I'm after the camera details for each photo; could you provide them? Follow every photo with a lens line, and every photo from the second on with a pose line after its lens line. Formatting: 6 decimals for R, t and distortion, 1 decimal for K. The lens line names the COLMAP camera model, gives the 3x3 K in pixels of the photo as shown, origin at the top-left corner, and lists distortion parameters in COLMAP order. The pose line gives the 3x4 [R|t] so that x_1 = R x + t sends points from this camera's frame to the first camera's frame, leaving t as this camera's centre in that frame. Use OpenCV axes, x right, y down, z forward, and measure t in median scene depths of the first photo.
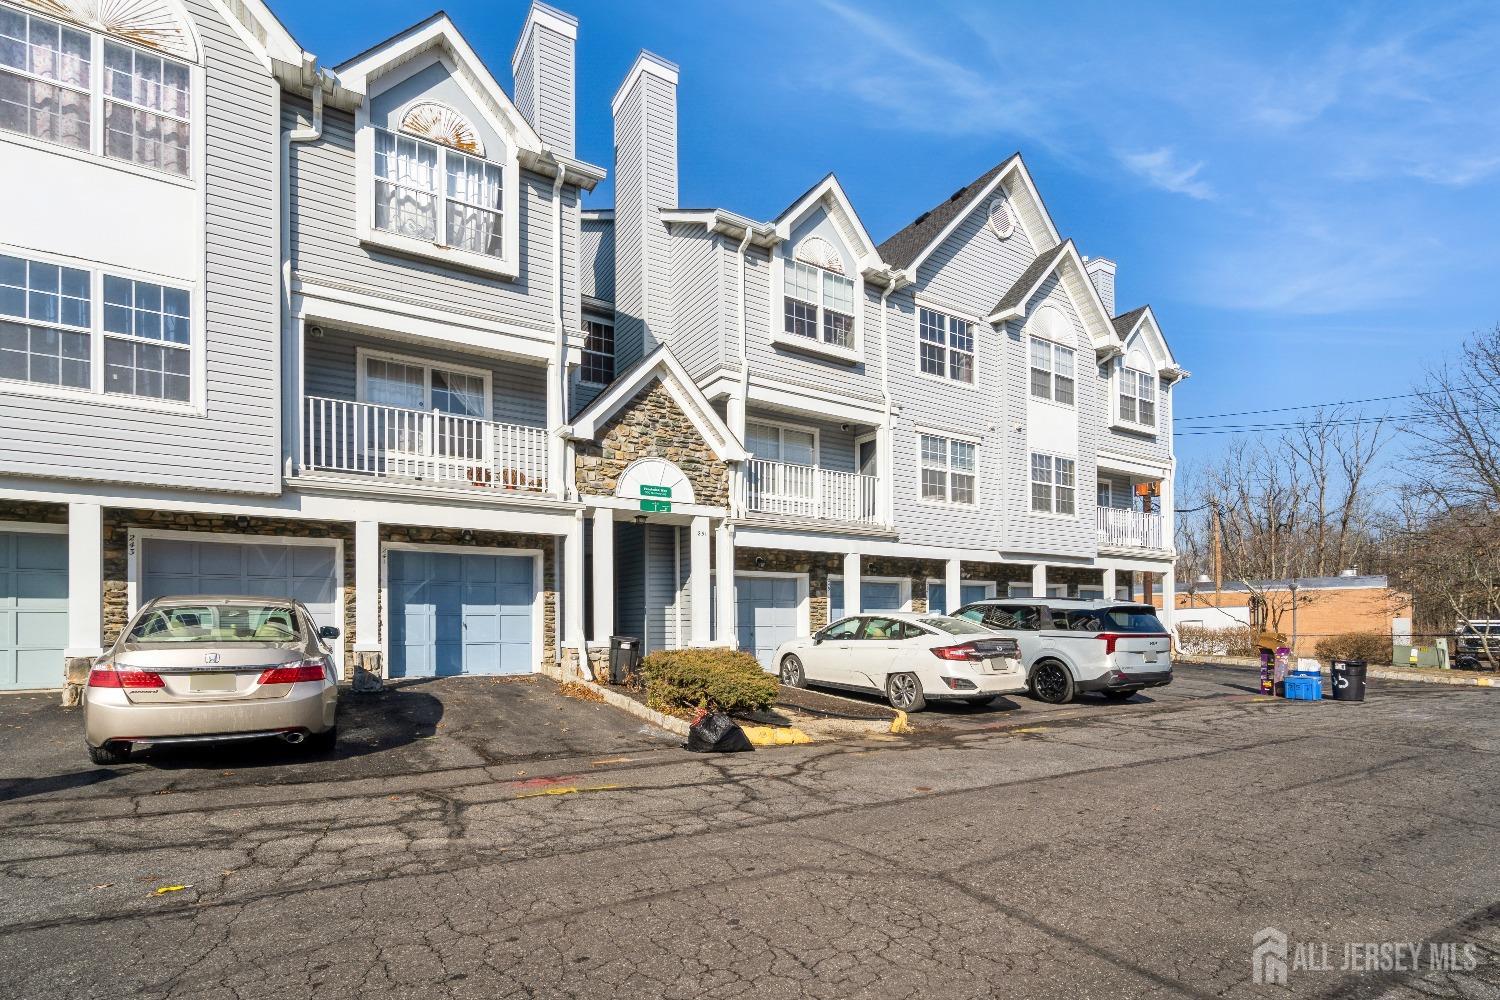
lens RADIAL K [[675.0, 0, 752.5], [0, 675.0, 623.7], [0, 0, 1]] dist [0.009219, -0.000099]
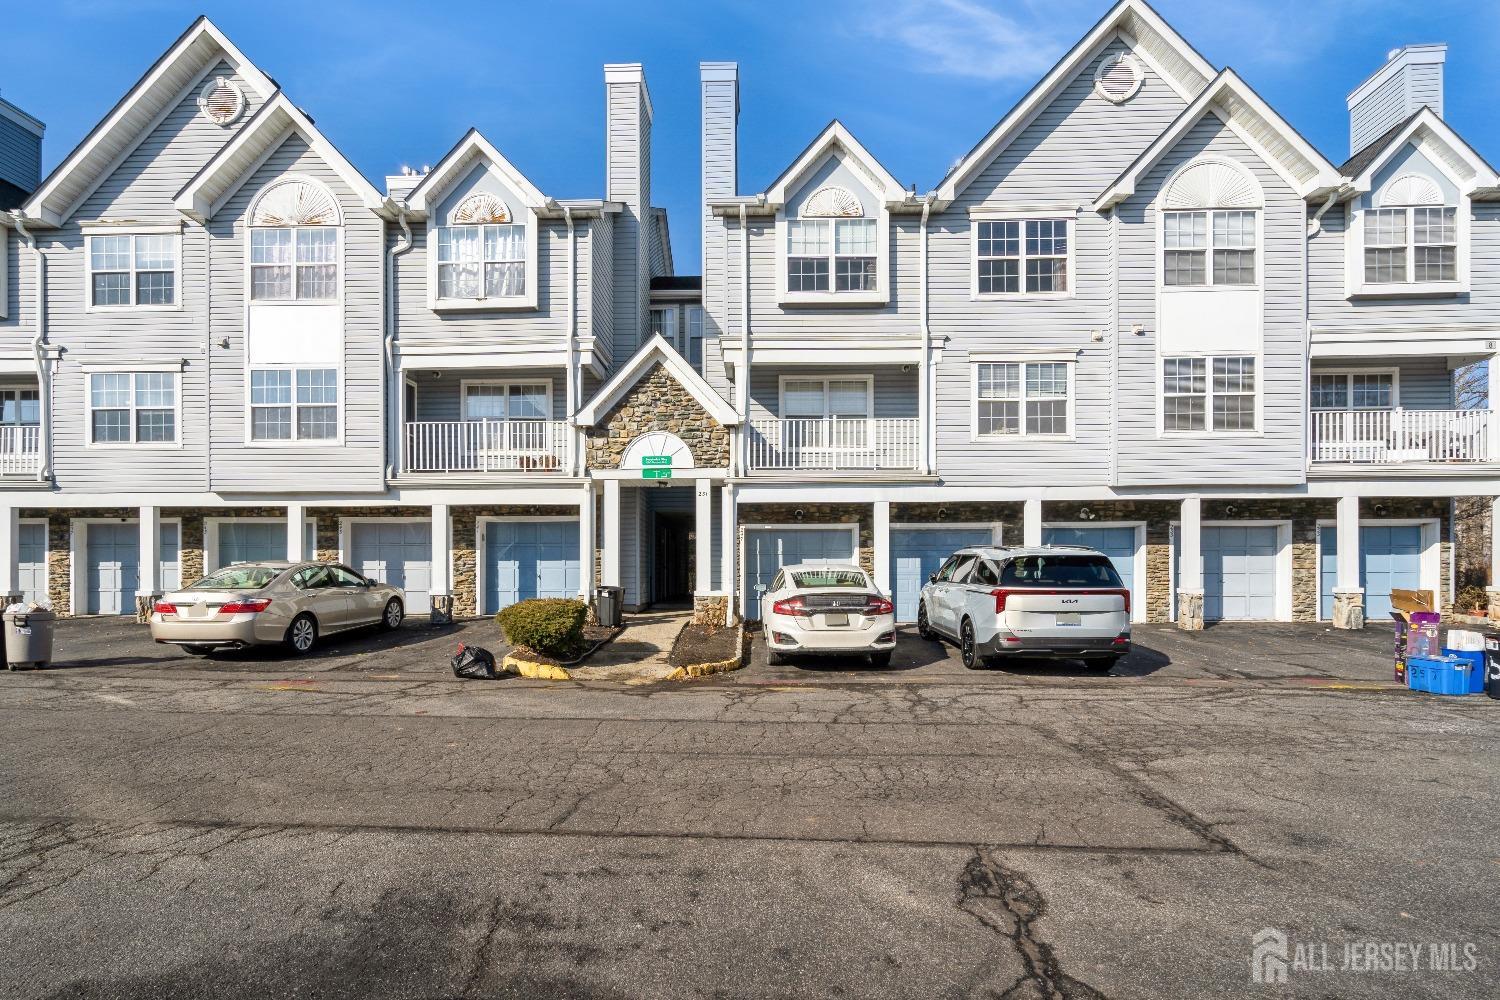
lens RADIAL K [[675.0, 0, 765.7], [0, 675.0, 575.5], [0, 0, 1]] dist [0.009219, -0.000099]
pose [[0.855771, 0.001093, -0.517354, 0.581918], [0.002947, 0.999971, 0.006989, -0.007101], [0.517347, -0.007506, 0.855743, 0.102175]]
